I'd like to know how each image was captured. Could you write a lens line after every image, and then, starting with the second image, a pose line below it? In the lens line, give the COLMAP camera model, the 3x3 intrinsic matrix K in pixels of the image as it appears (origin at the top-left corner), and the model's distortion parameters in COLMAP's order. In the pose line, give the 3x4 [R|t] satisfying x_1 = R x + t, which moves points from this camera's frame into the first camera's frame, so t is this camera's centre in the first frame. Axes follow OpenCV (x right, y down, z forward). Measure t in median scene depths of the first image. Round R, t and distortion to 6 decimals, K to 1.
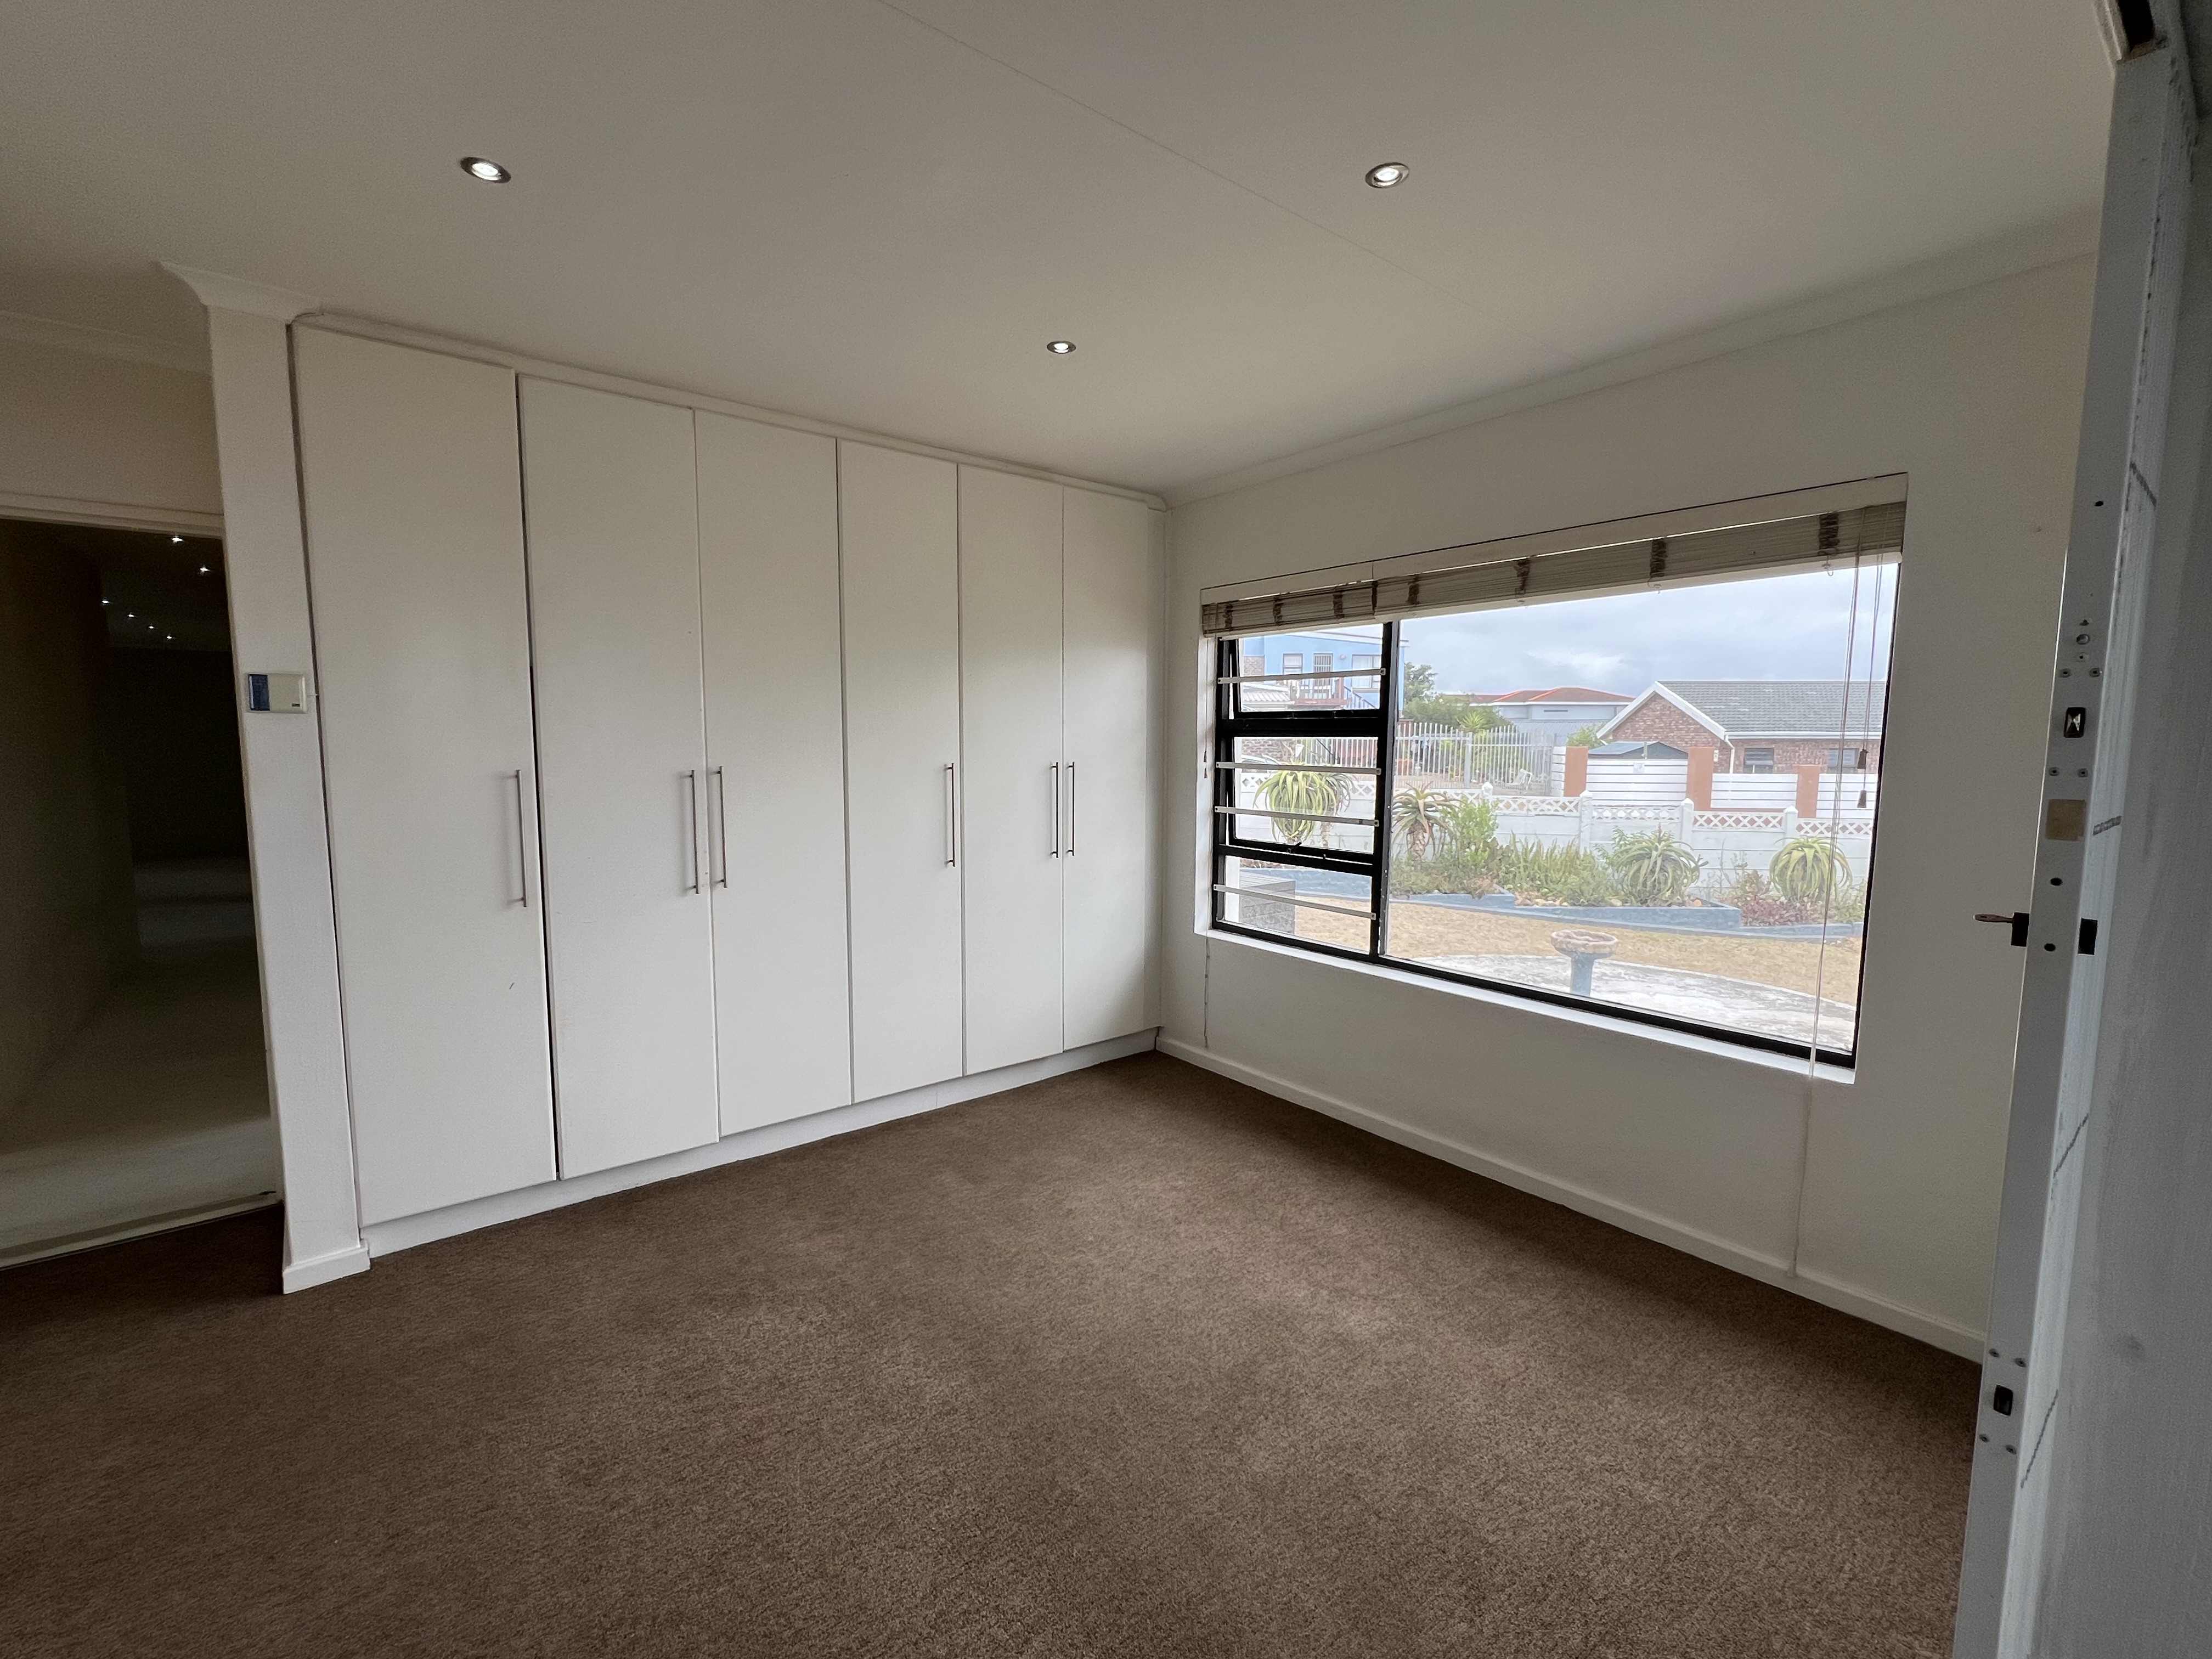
lens RADIAL K [[957.3, 0, 1107.3], [0, 957.3, 767.6], [0, 0, 1]] dist [0.000546, 0.000073]
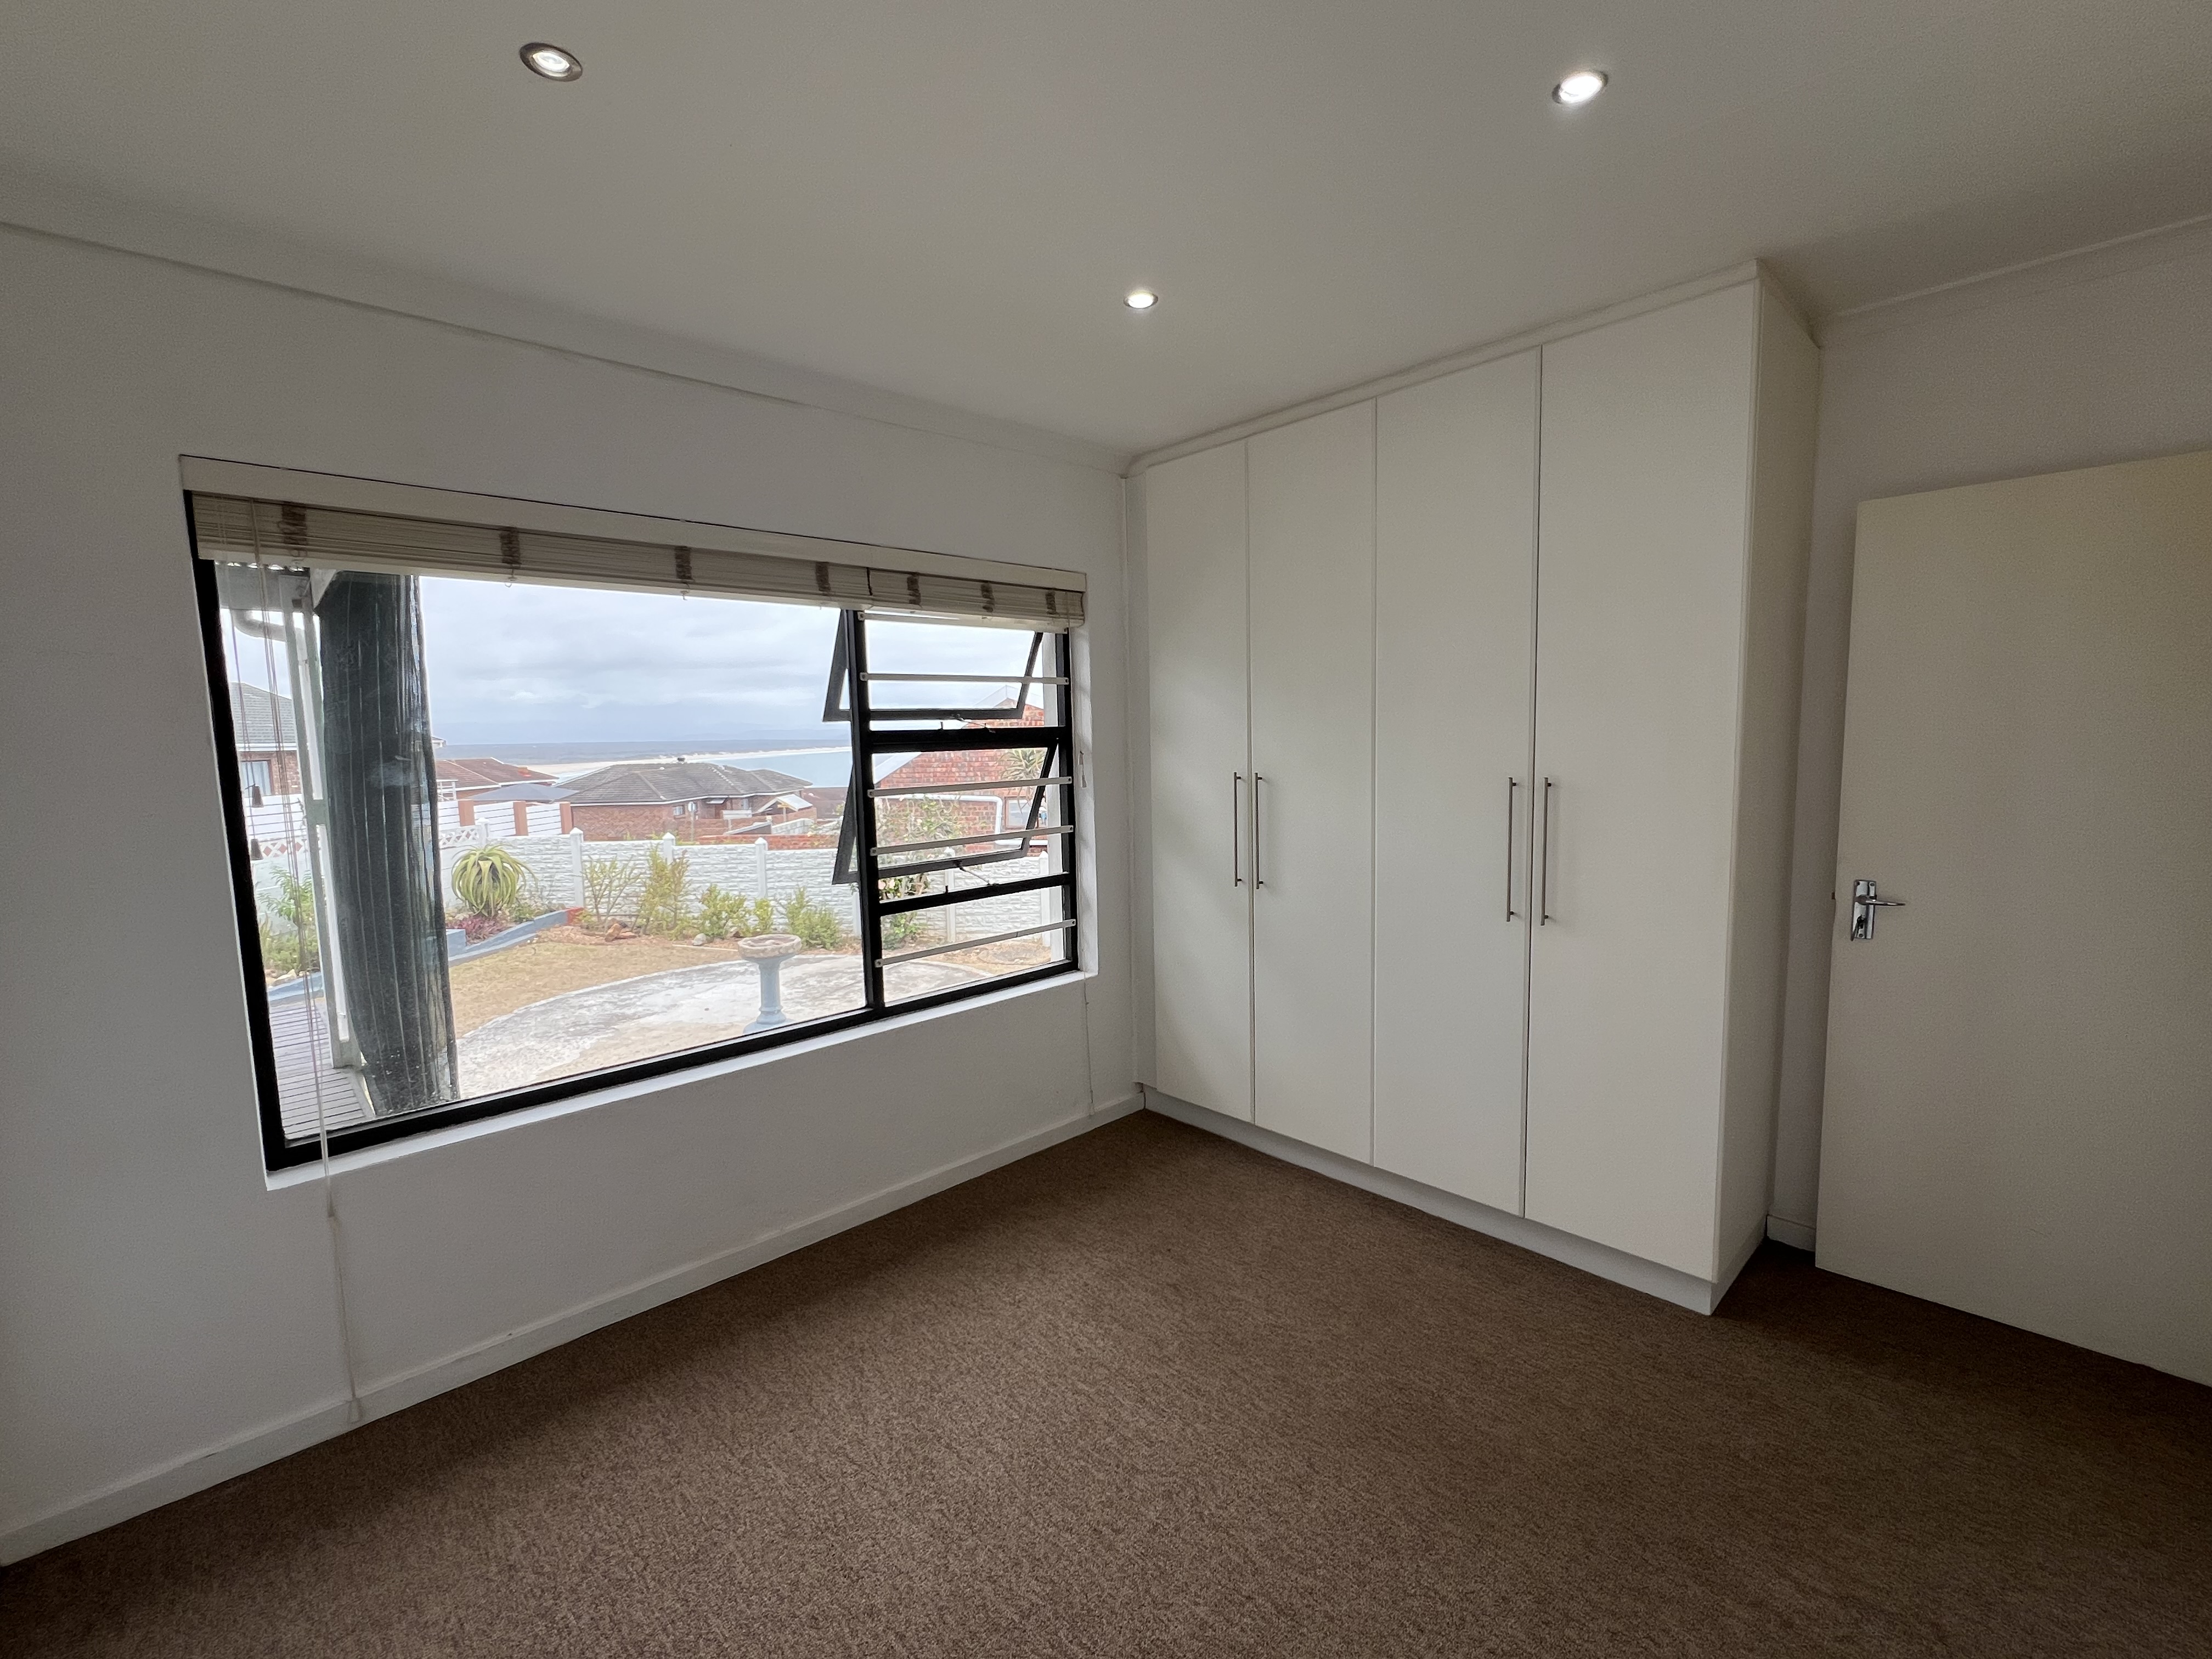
lens RADIAL K [[952.7, 0, 1106.0], [0, 952.7, 829.5], [0, 0, 1]] dist [-0.003755, -0.000068]
pose [[-0.076139, -0.103323, 0.991729, -0.416559], [0.048931, 0.993031, 0.107216, -0.032256], [-0.995896, 0.056690, -0.070552, 0.622252]]
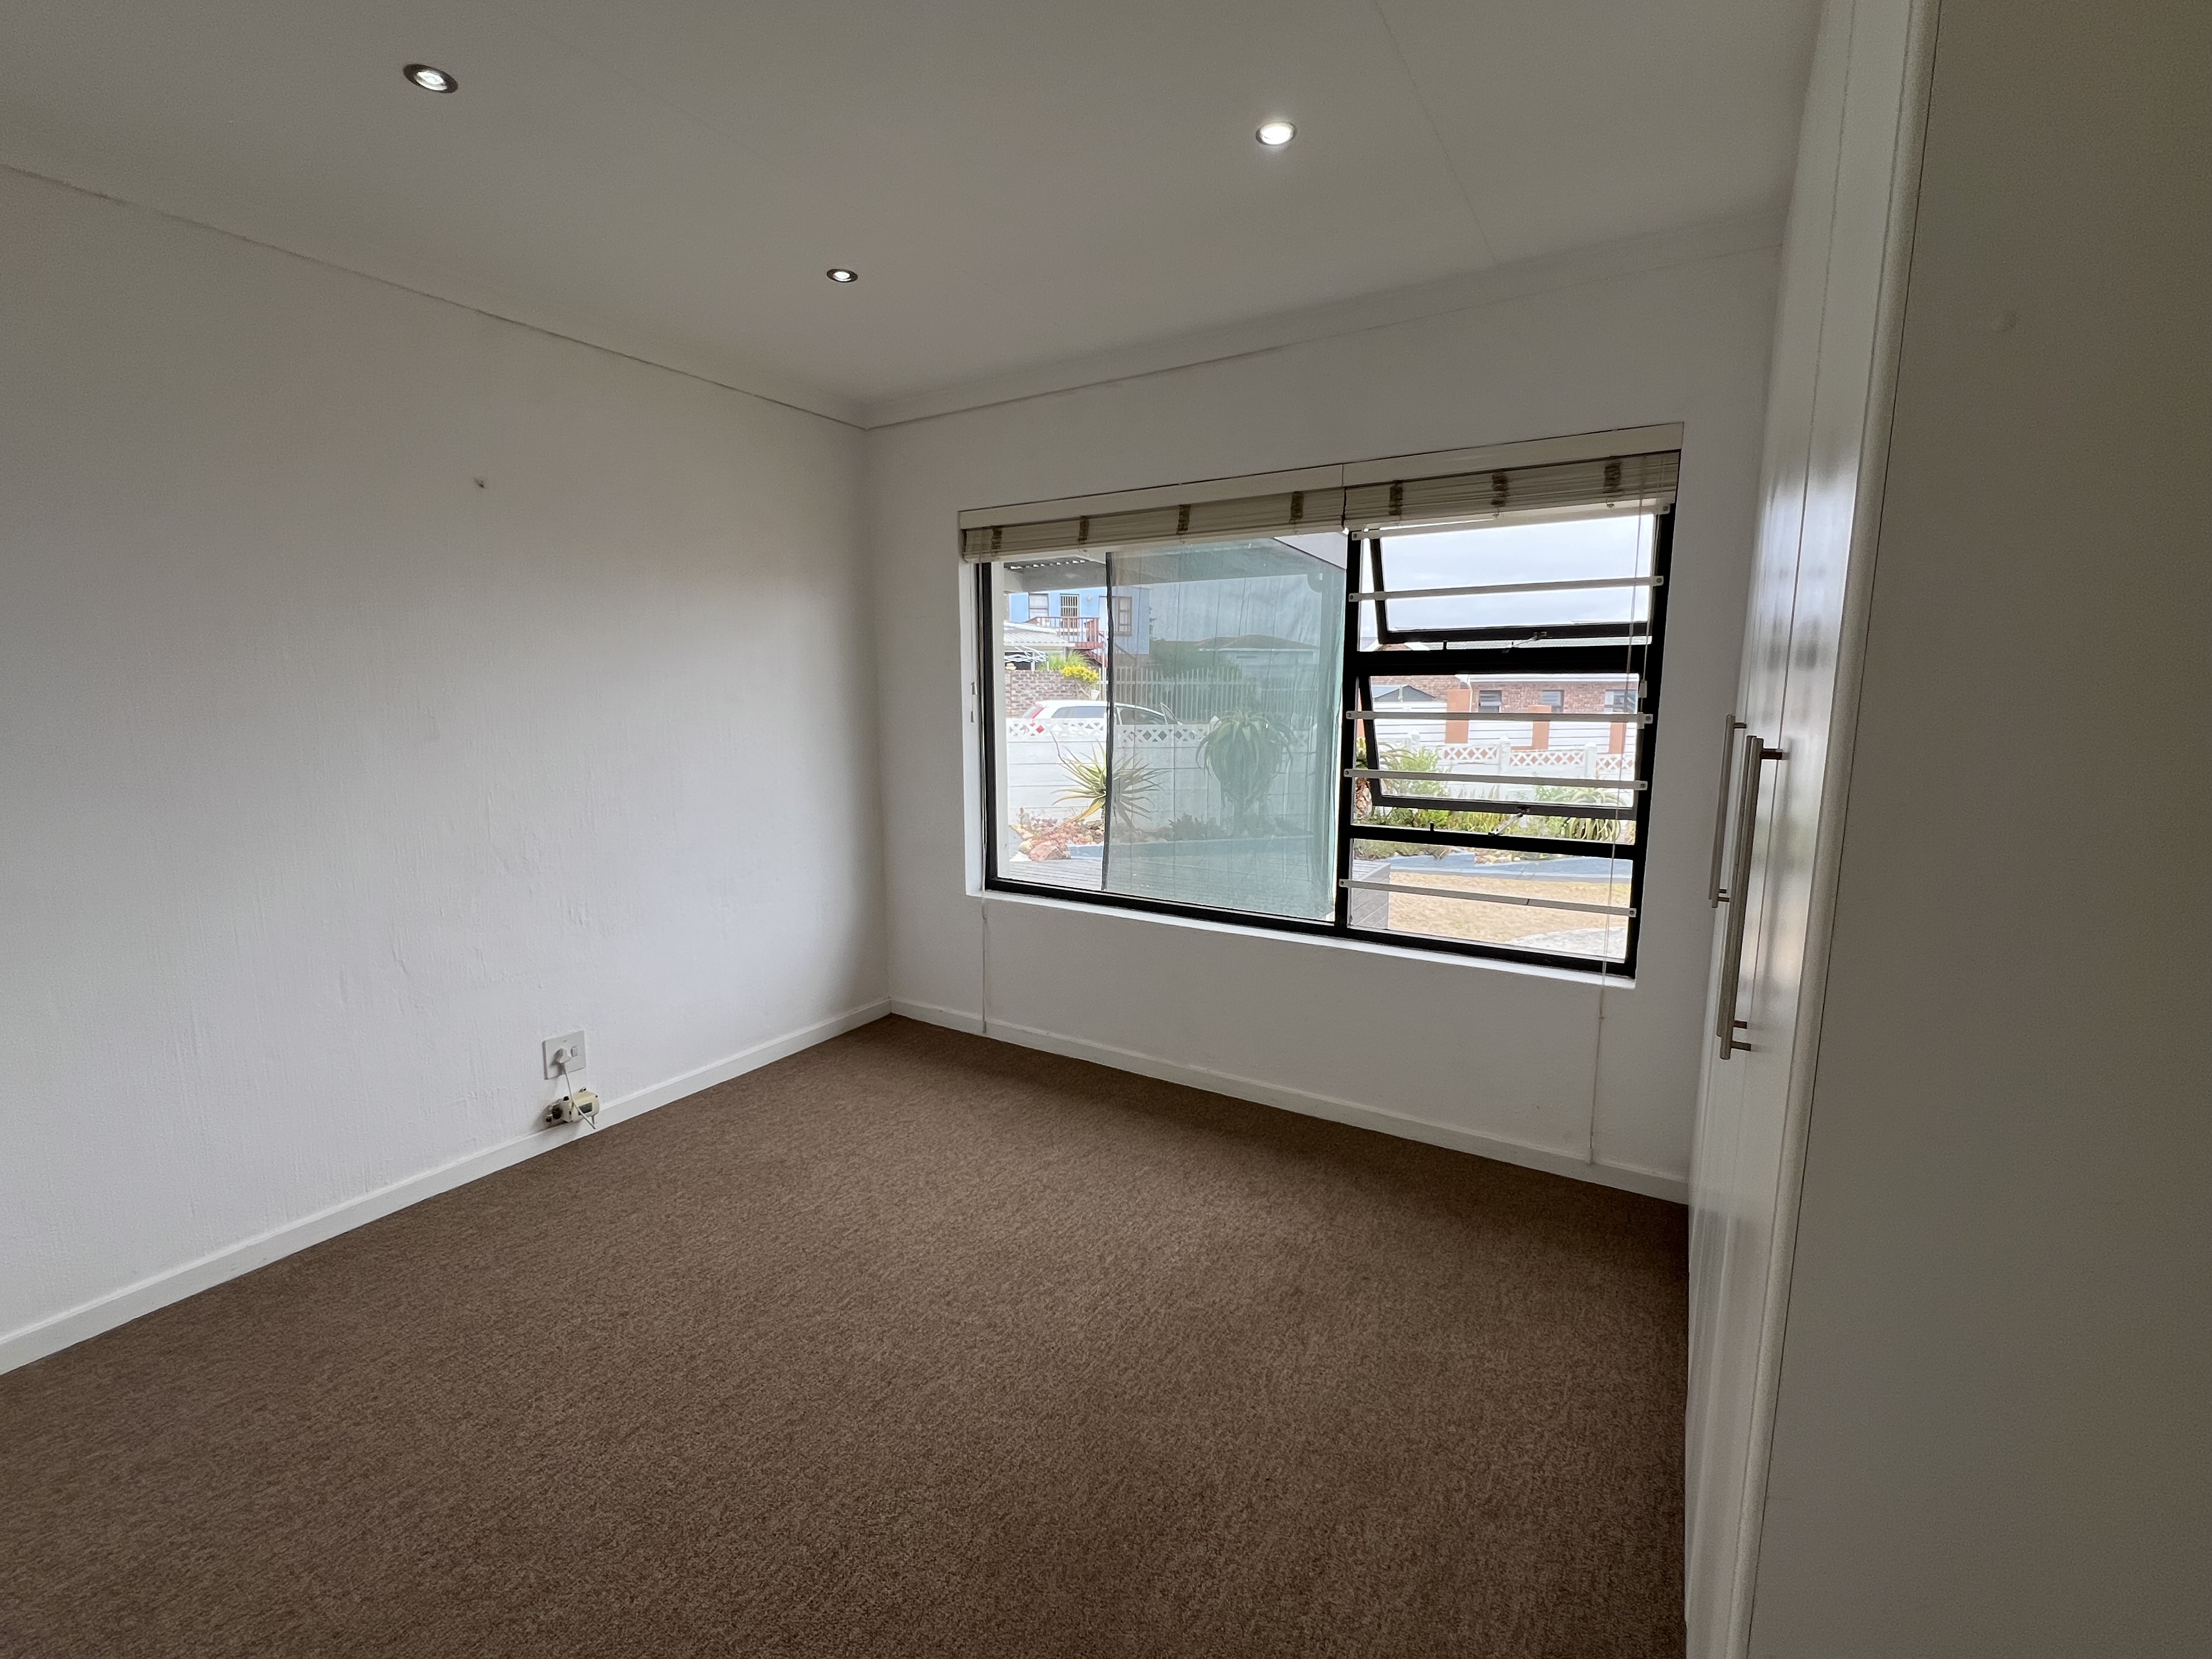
lens RADIAL K [[962.6, 0, 1106.0], [0, 962.6, 829.5], [0, 0, 1]] dist [0.001570, 0.000356]
pose [[0.943166, -0.058395, 0.327152, -0.152507], [0.017067, 0.991653, 0.127800, -0.005843], [-0.331884, -0.114953, 0.936290, 0.187244]]
